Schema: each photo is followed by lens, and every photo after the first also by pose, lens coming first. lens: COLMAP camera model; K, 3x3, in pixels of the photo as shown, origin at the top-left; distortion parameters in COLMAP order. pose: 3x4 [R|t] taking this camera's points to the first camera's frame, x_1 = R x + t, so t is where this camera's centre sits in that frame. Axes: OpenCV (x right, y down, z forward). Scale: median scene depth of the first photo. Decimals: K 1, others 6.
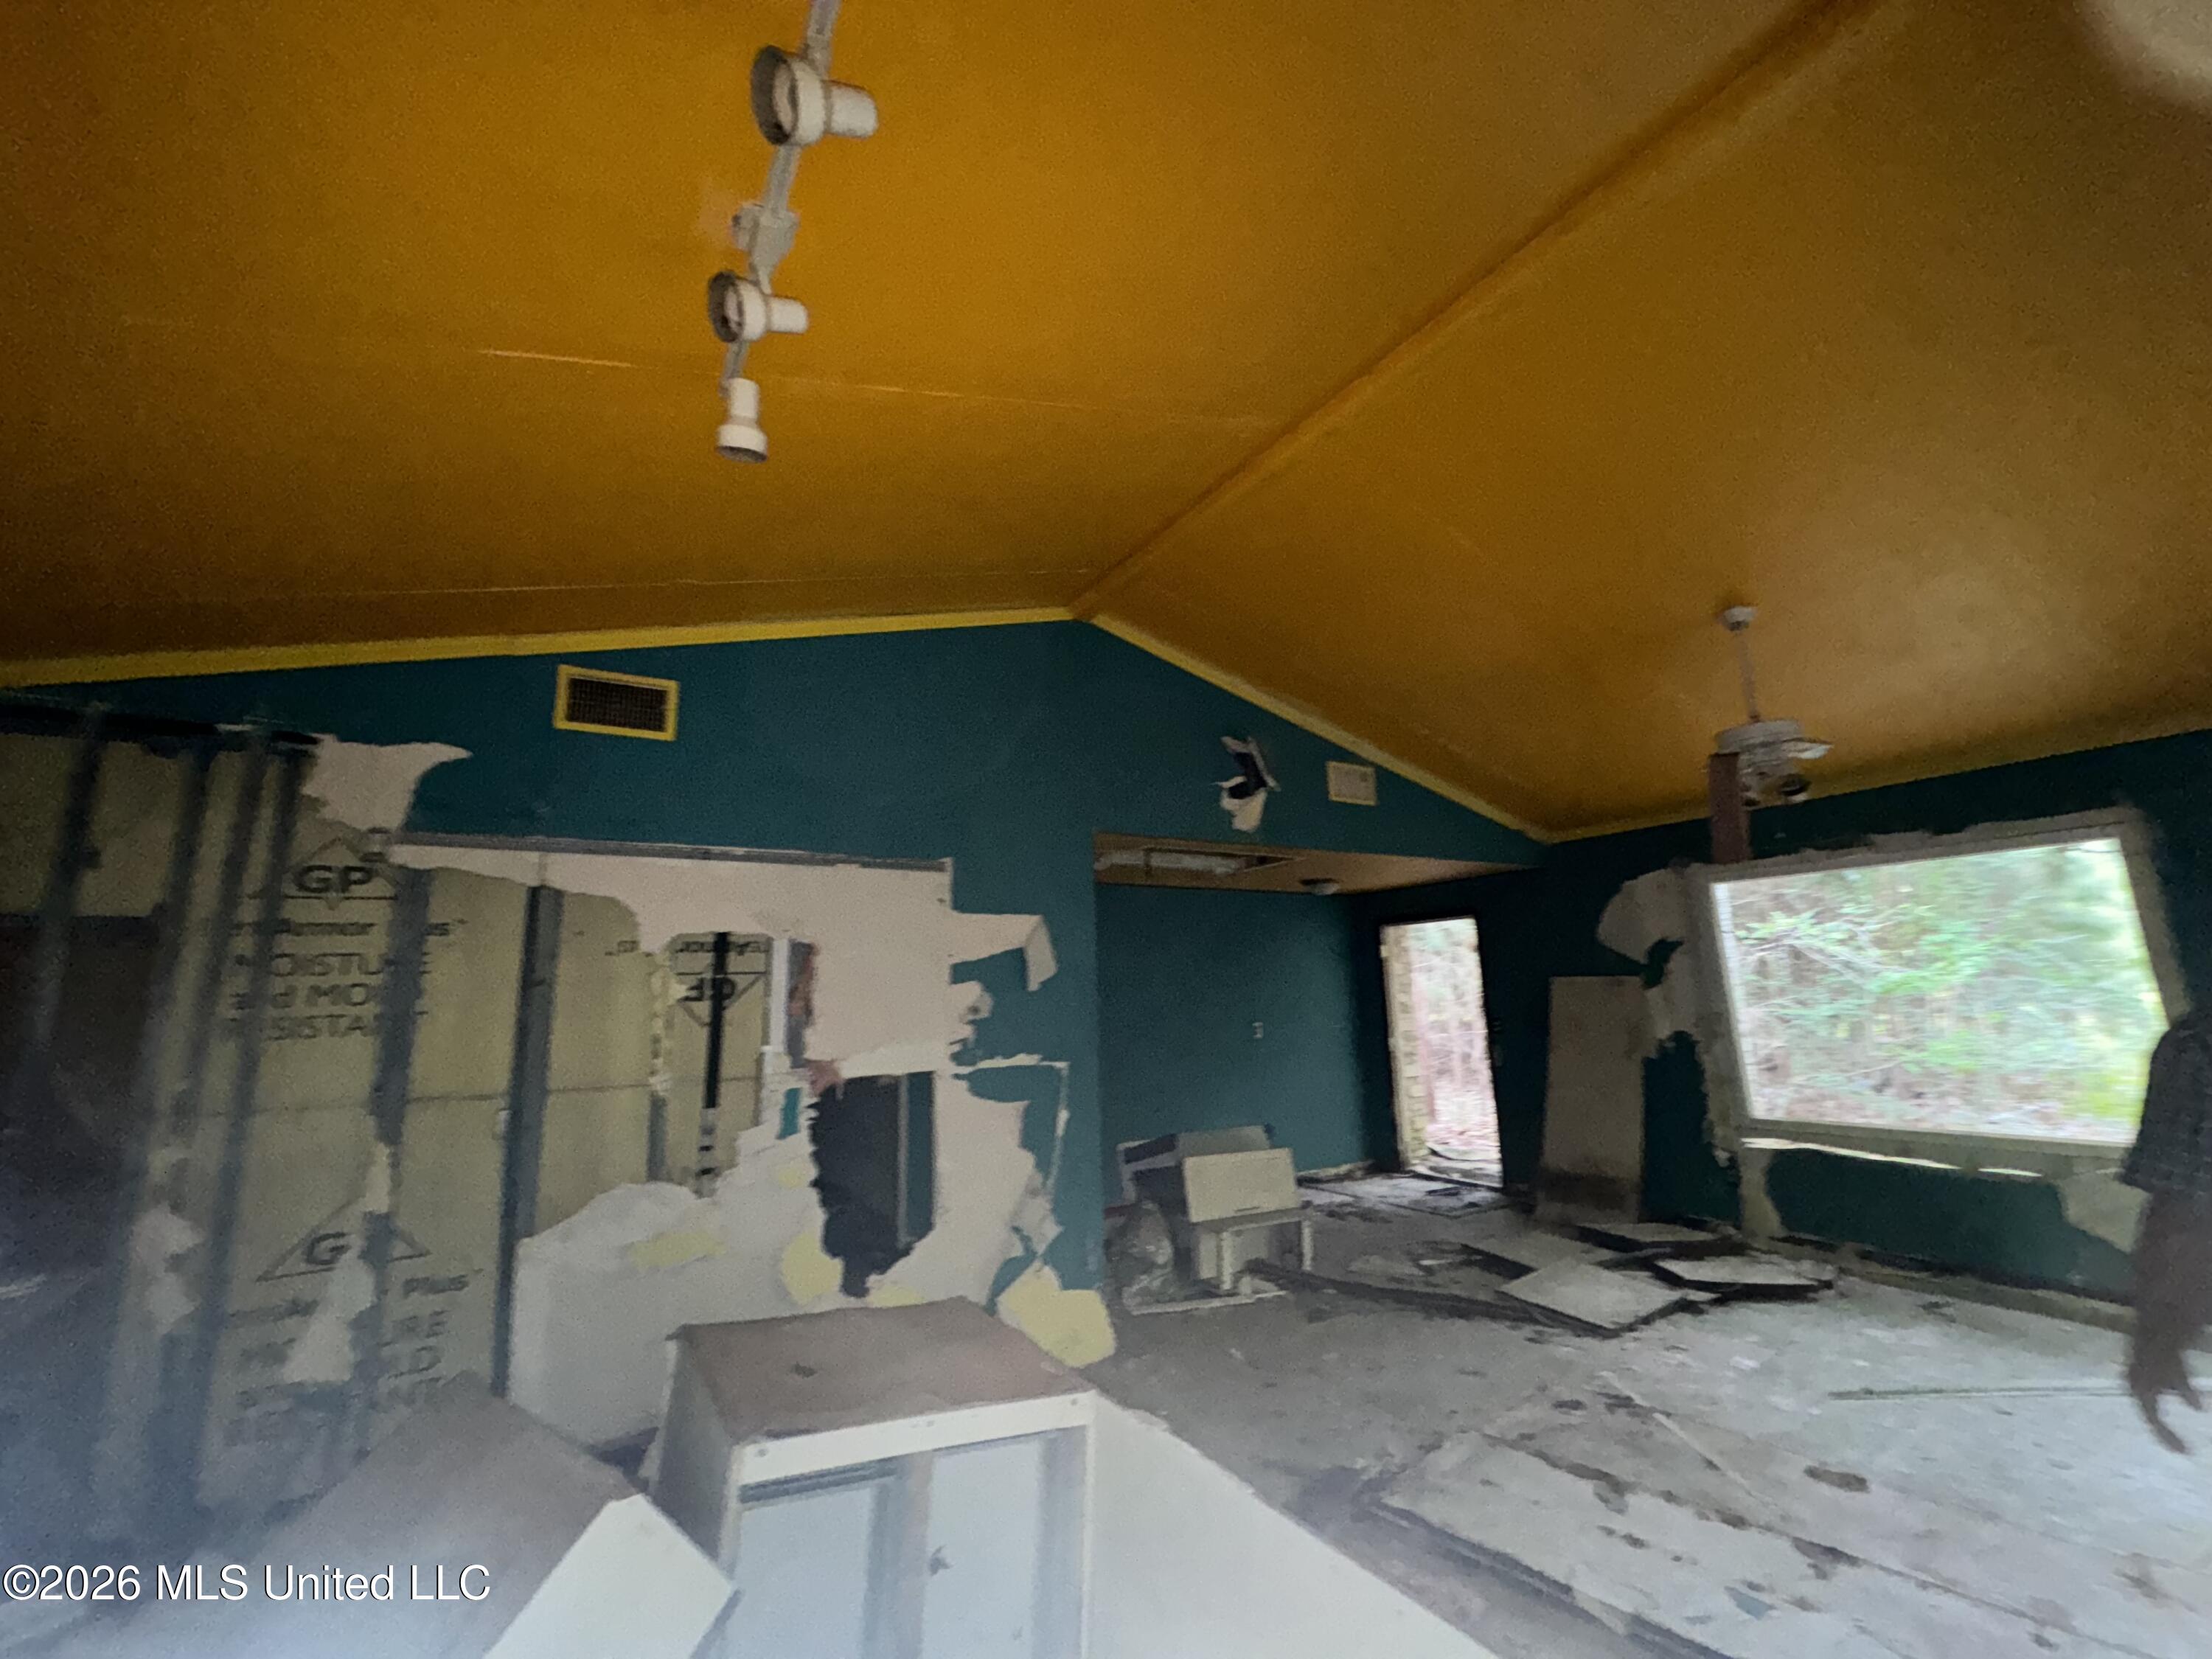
lens RADIAL K [[884.4, 0, 1101.1], [0, 884.4, 826.5], [0, 0, 1]] dist [0.000231, -0.000184]
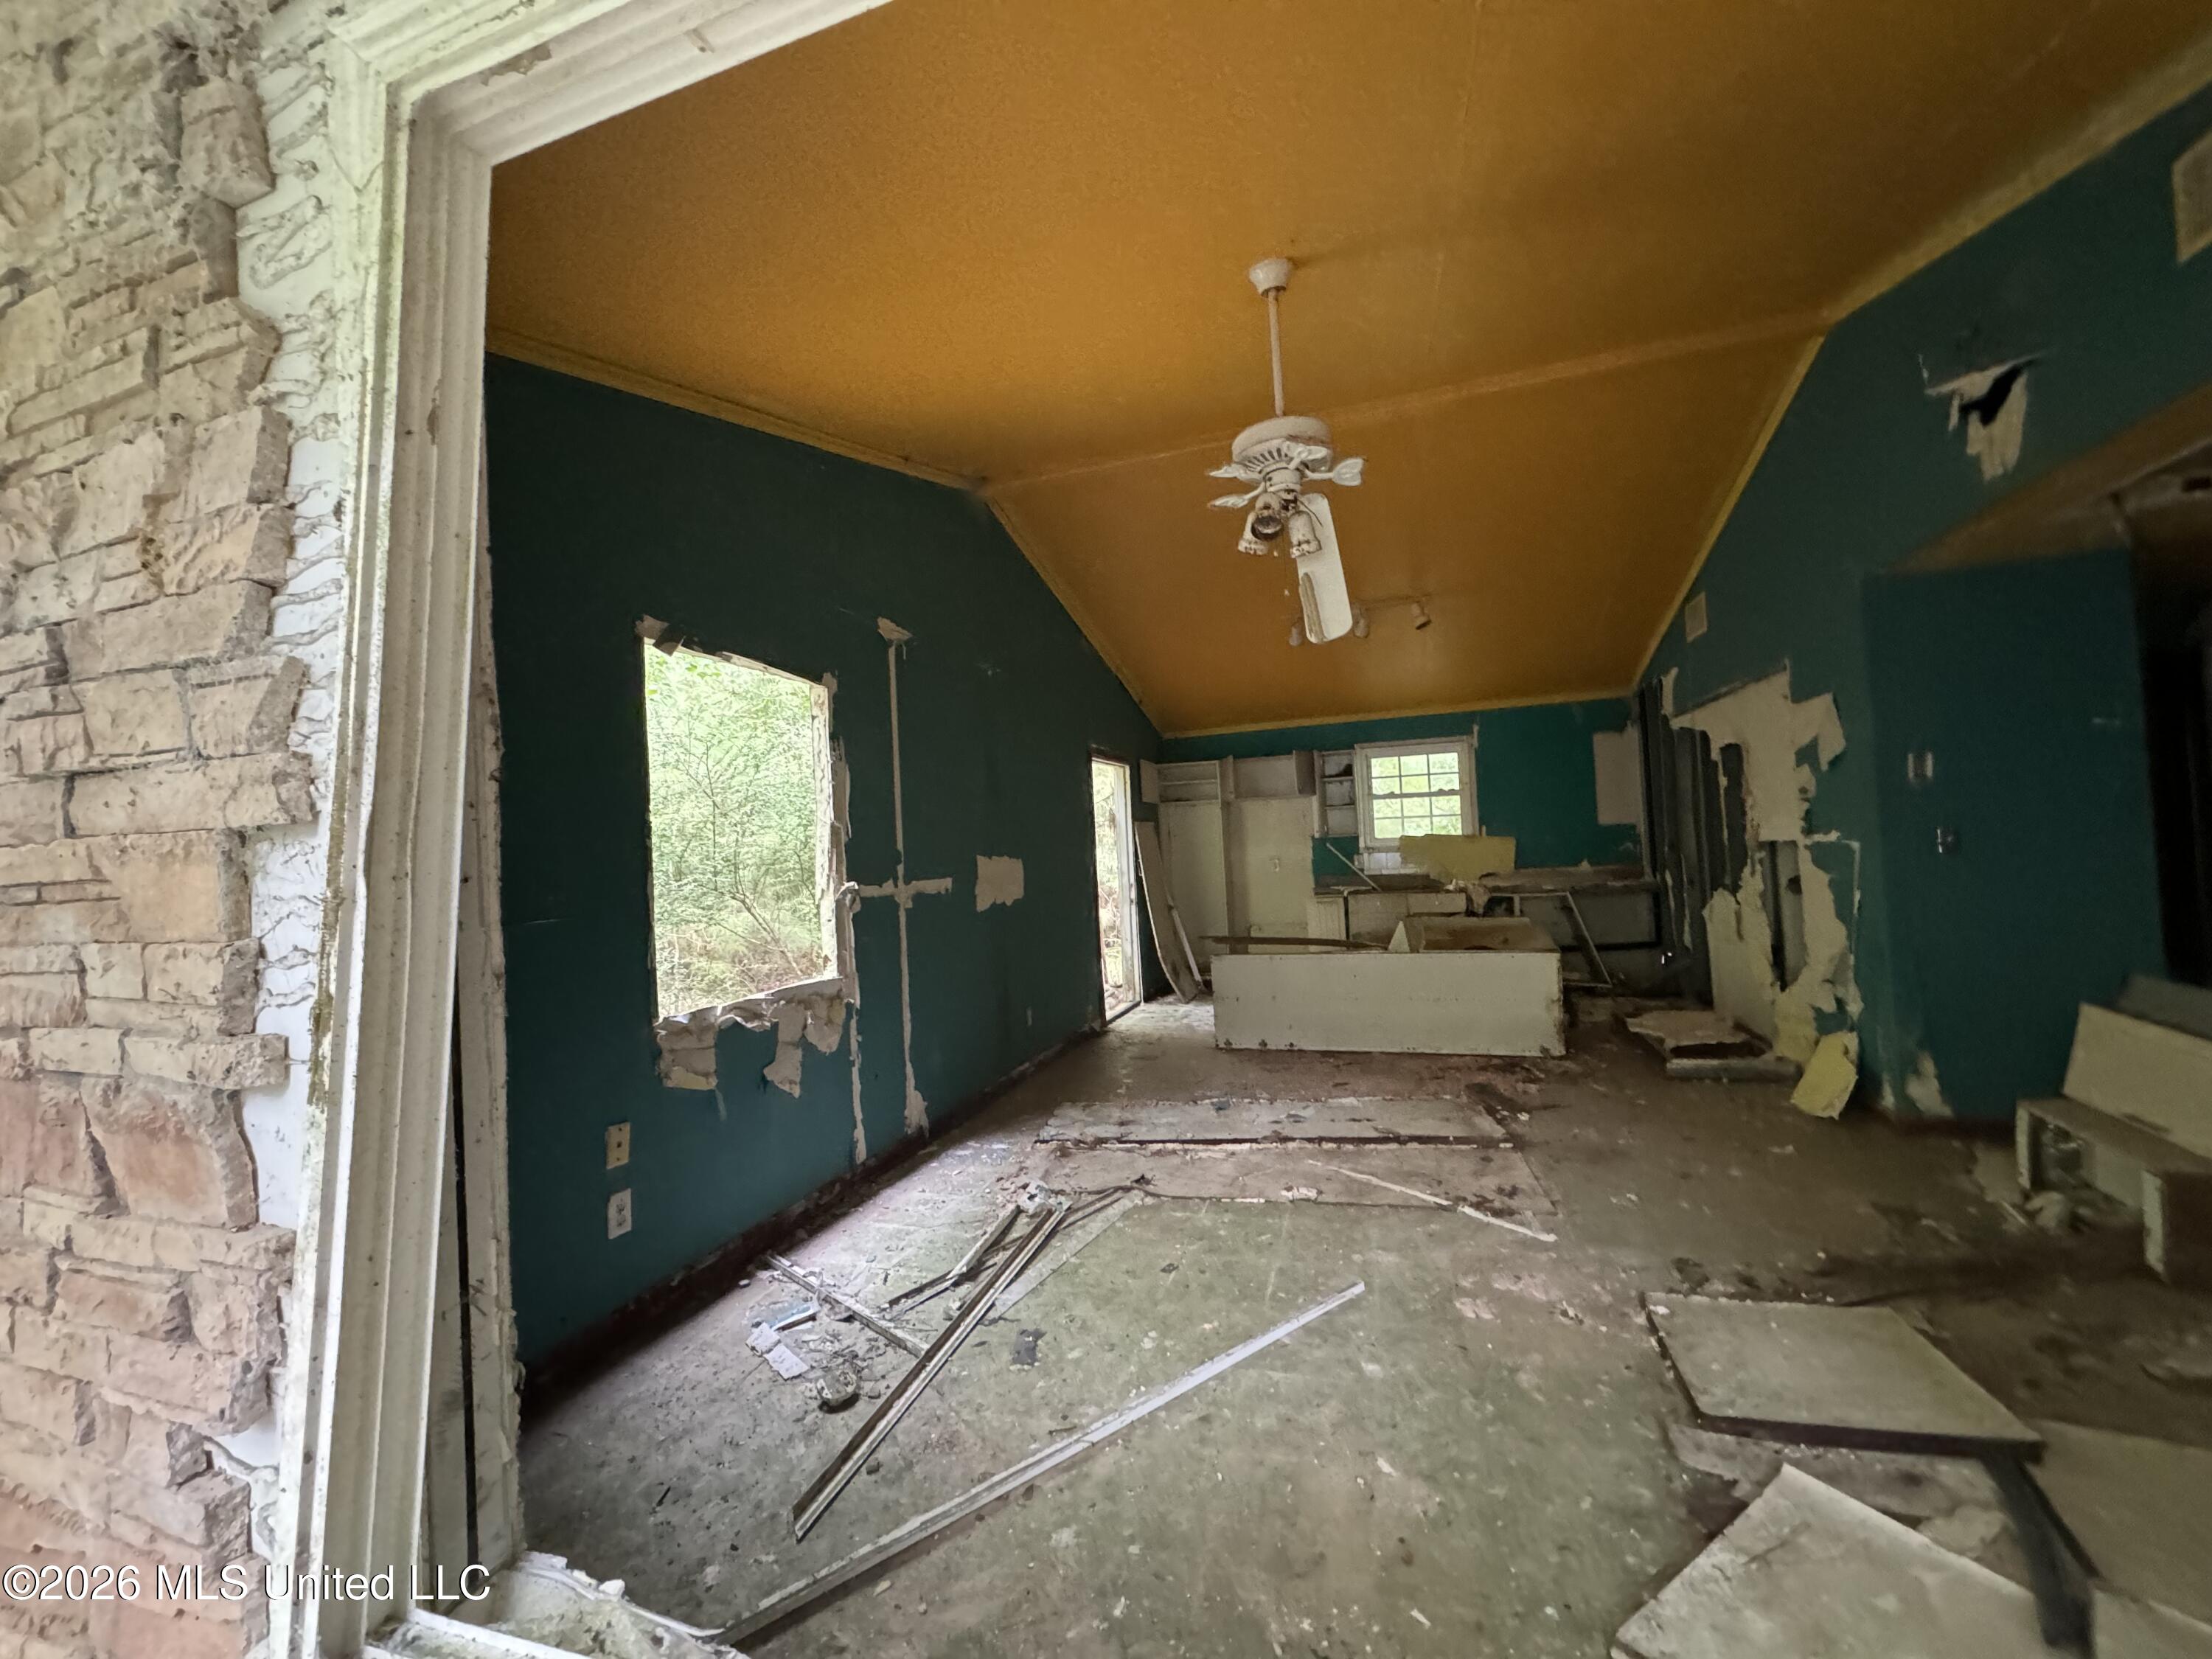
lens RADIAL K [[884.4, 0, 1102.2], [0, 884.4, 821.9], [0, 0, 1]] dist [0.000231, -0.000184]
pose [[-0.772533, 0.046016, -0.633305, 1.300061], [0.190421, 0.968256, -0.161930, 0.270399], [0.605750, -0.245690, -0.756771, 1.361994]]
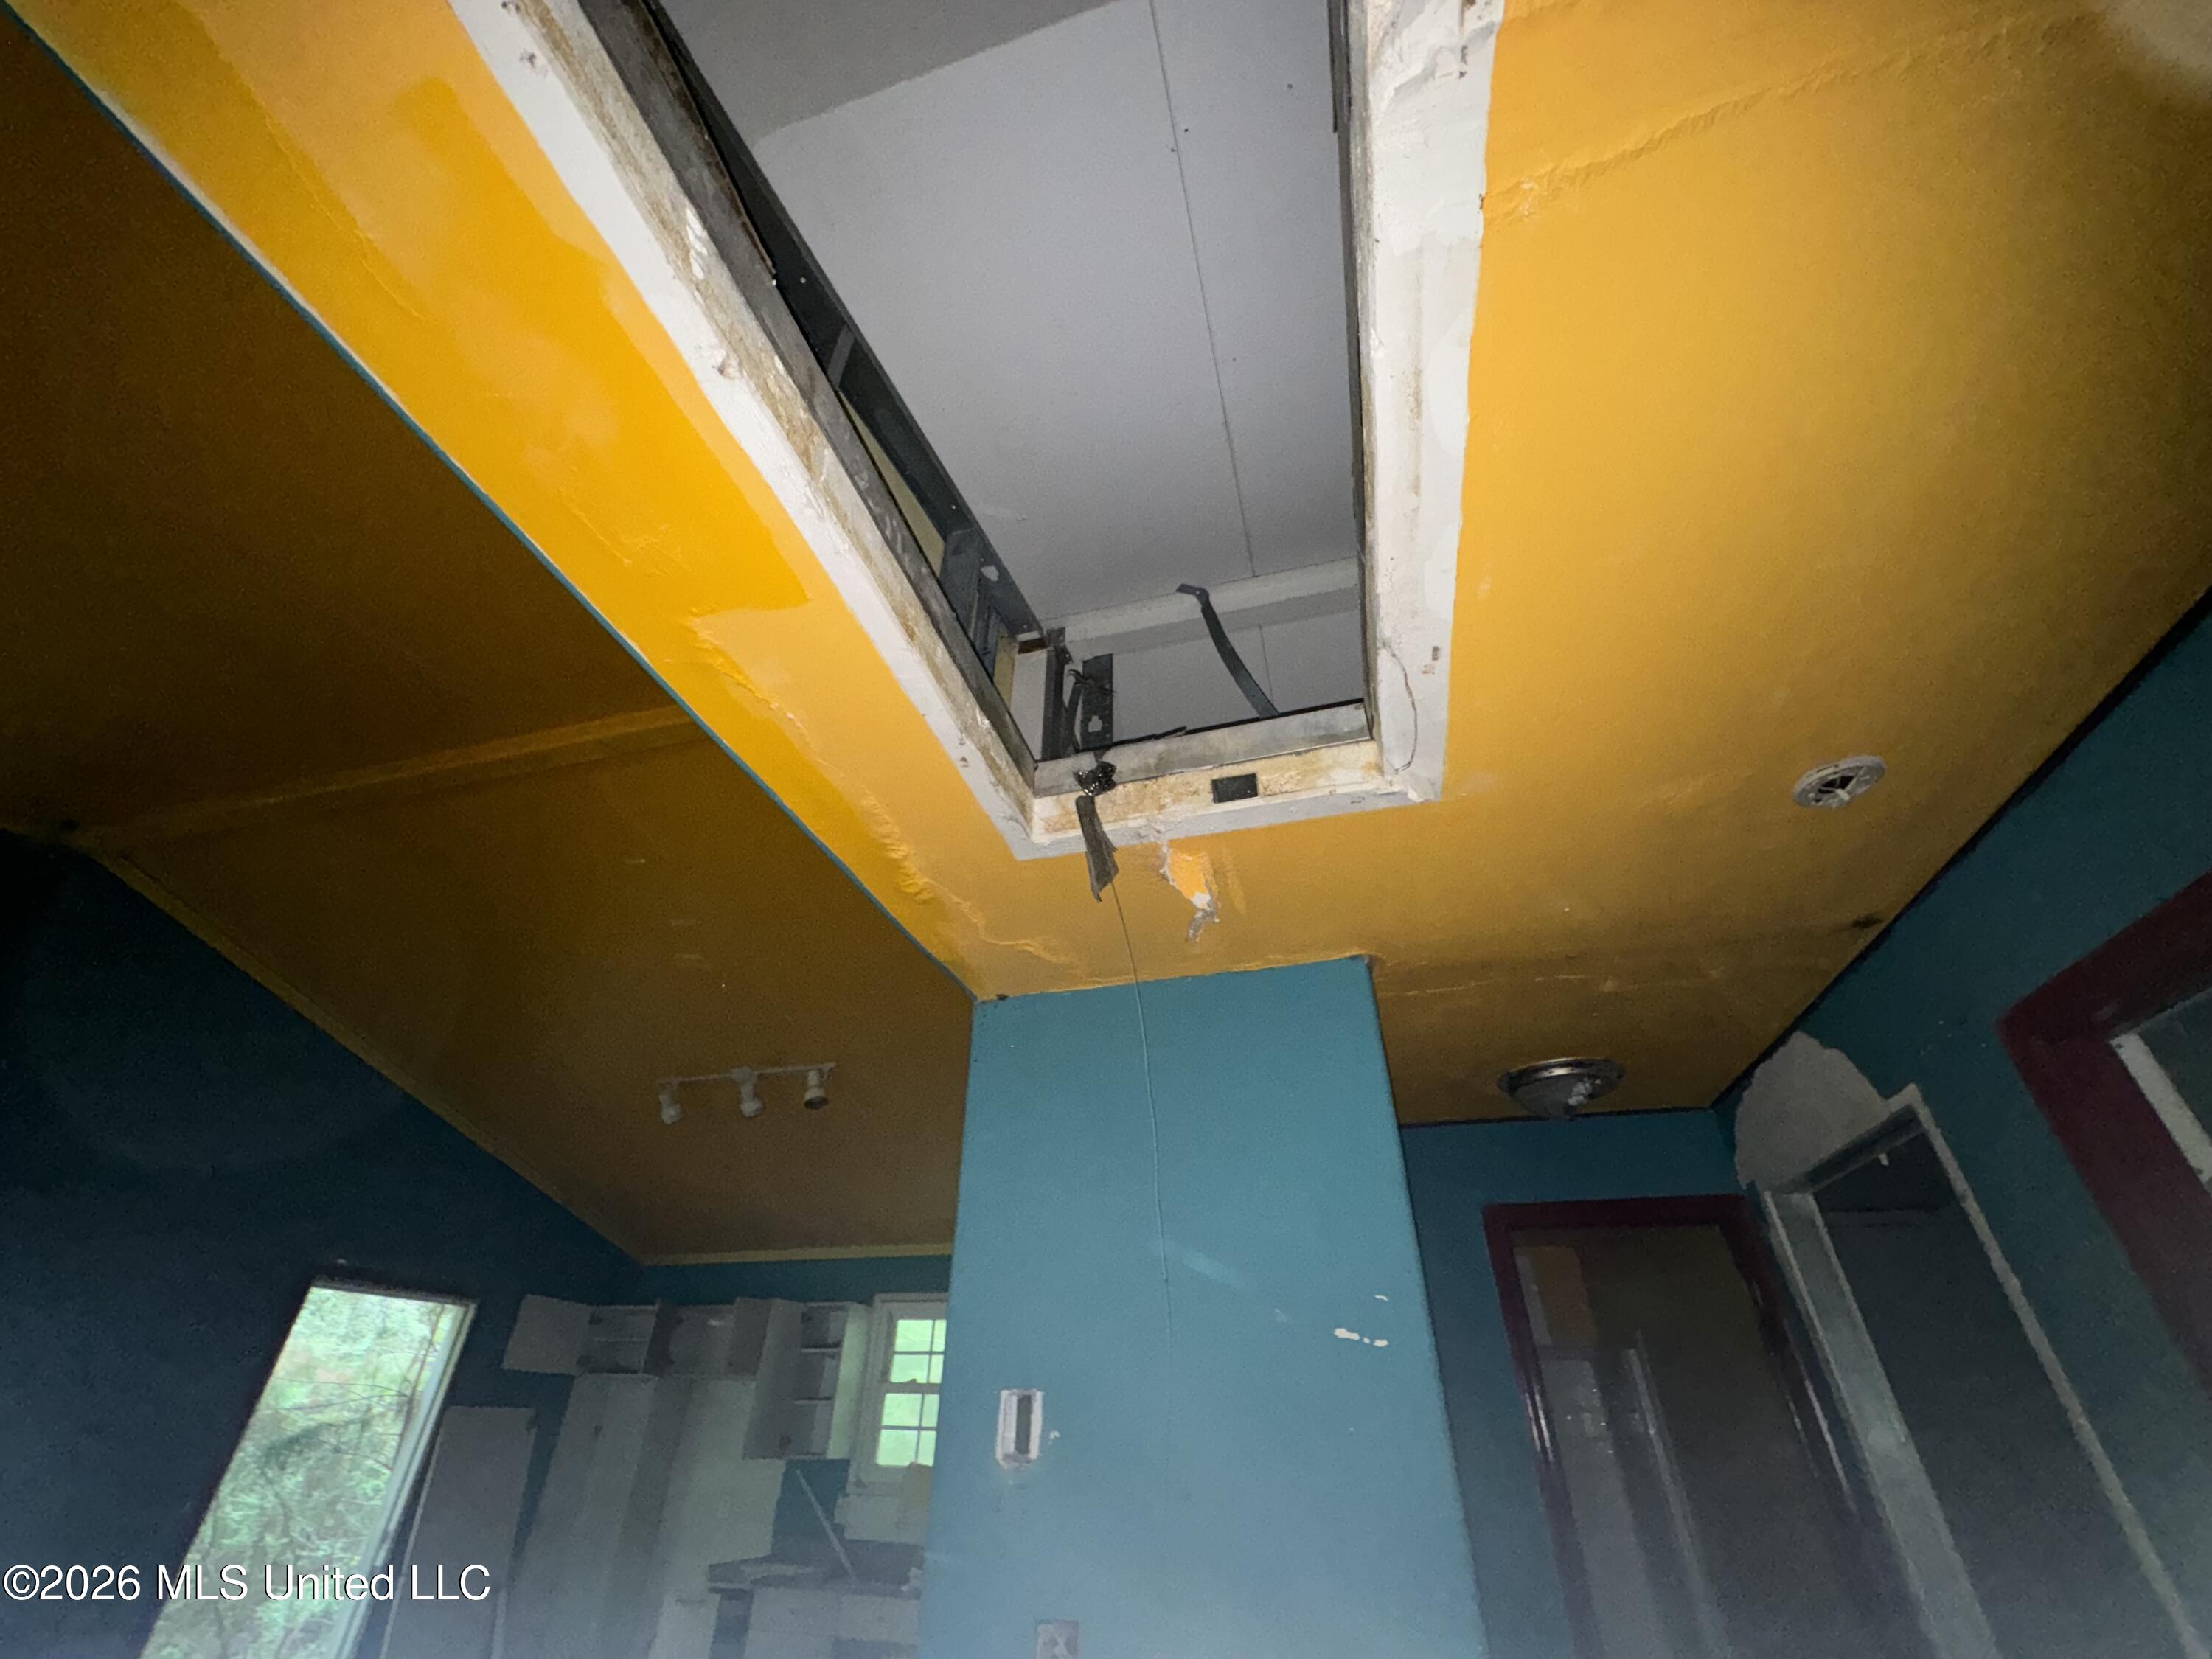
lens RADIAL K [[884.4, 0, 1110.6], [0, 884.4, 827.1], [0, 0, 1]] dist [0.000231, -0.000184]
pose [[-0.730179, -0.365740, -0.577125, 0.285201], [0.140413, 0.746316, -0.650613, 0.289313], [0.668673, -0.556099, -0.493589, 1.572849]]
